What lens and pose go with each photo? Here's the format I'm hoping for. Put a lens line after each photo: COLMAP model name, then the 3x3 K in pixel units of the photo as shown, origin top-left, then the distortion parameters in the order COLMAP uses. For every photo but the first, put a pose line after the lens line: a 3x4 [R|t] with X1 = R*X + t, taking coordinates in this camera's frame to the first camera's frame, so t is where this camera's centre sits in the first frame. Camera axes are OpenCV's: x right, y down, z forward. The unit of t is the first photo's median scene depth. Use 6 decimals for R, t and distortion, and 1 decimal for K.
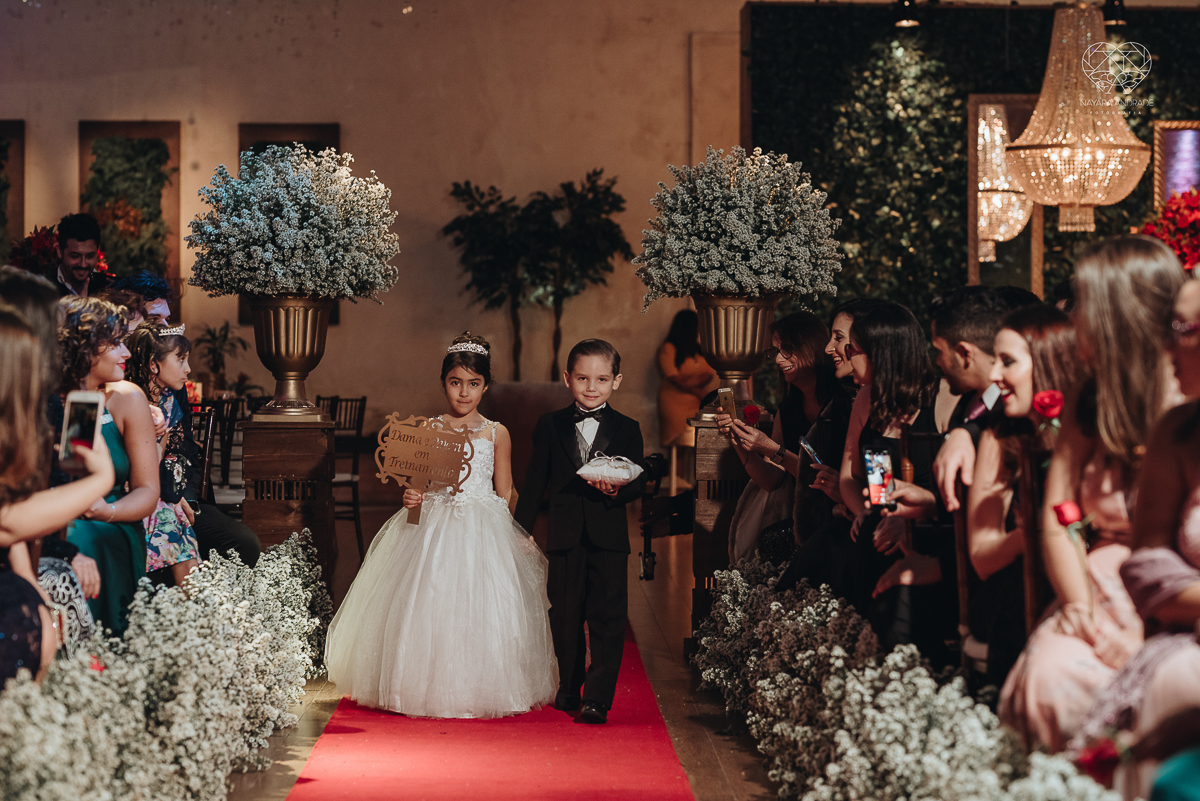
lens RADIAL K [[2833.5, 0, 600.0], [0, 2833.5, 400.5], [0, 0, 1]] dist [-0.018215, -0.255301]
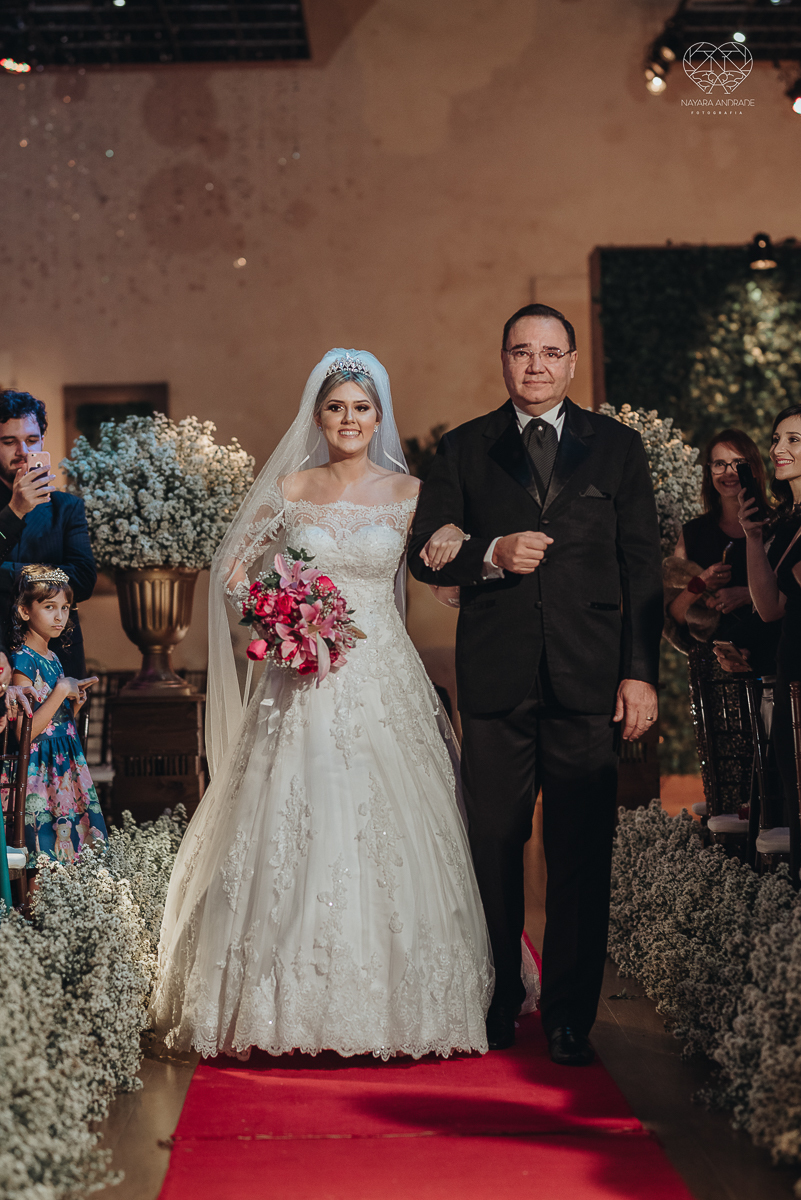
lens RADIAL K [[3053.0, 0, 400.5], [0, 3053.0, 600.0], [0, 0, 1]] dist [-0.042892, 0.160579]
pose [[0.999597, -0.027001, -0.008726, -0.015701], [0.026807, 0.999407, -0.021606, -0.000771], [0.009304, 0.021363, 0.999728, -0.059721]]
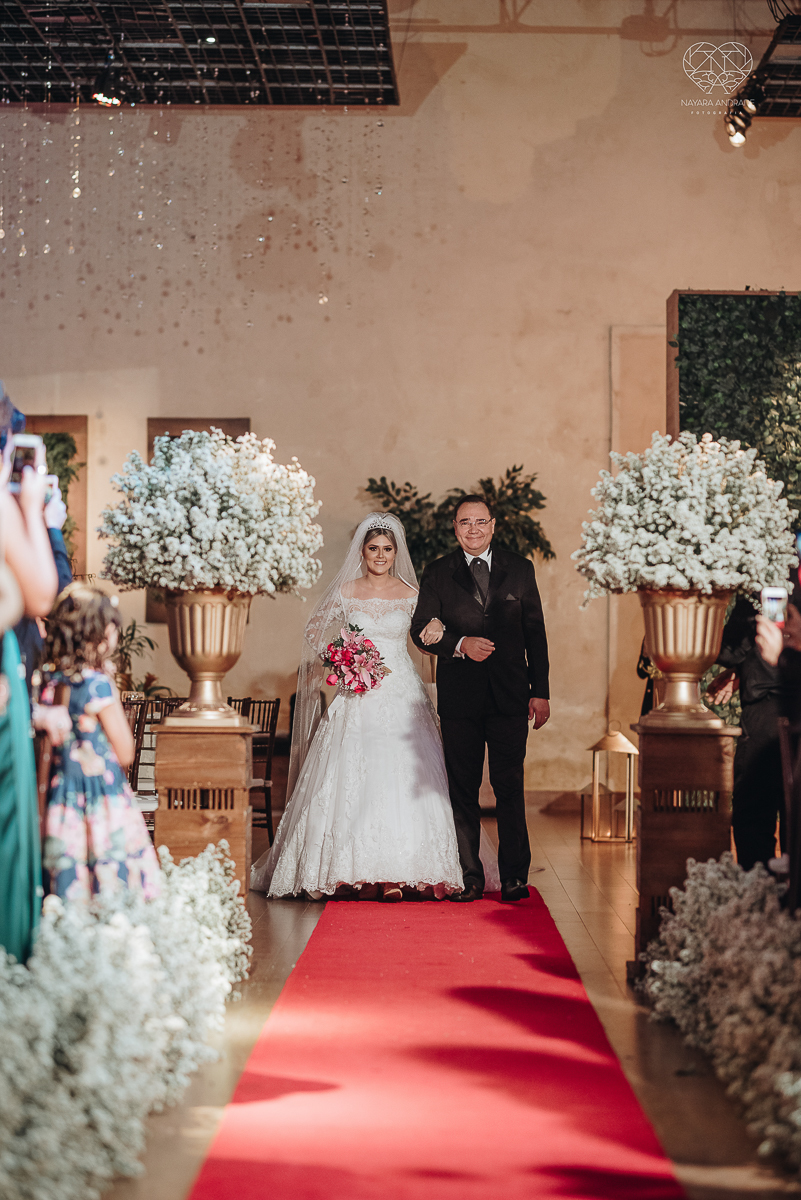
lens RADIAL K [[2833.5, 0, 400.5], [0, 2833.5, 600.0], [0, 0, 1]] dist [-0.018215, -0.255301]
pose [[0.999364, 0.003294, -0.035497, -0.012484], [-0.004572, 0.999342, -0.035981, -0.000649], [0.035355, 0.036120, 0.998722, 0.068045]]
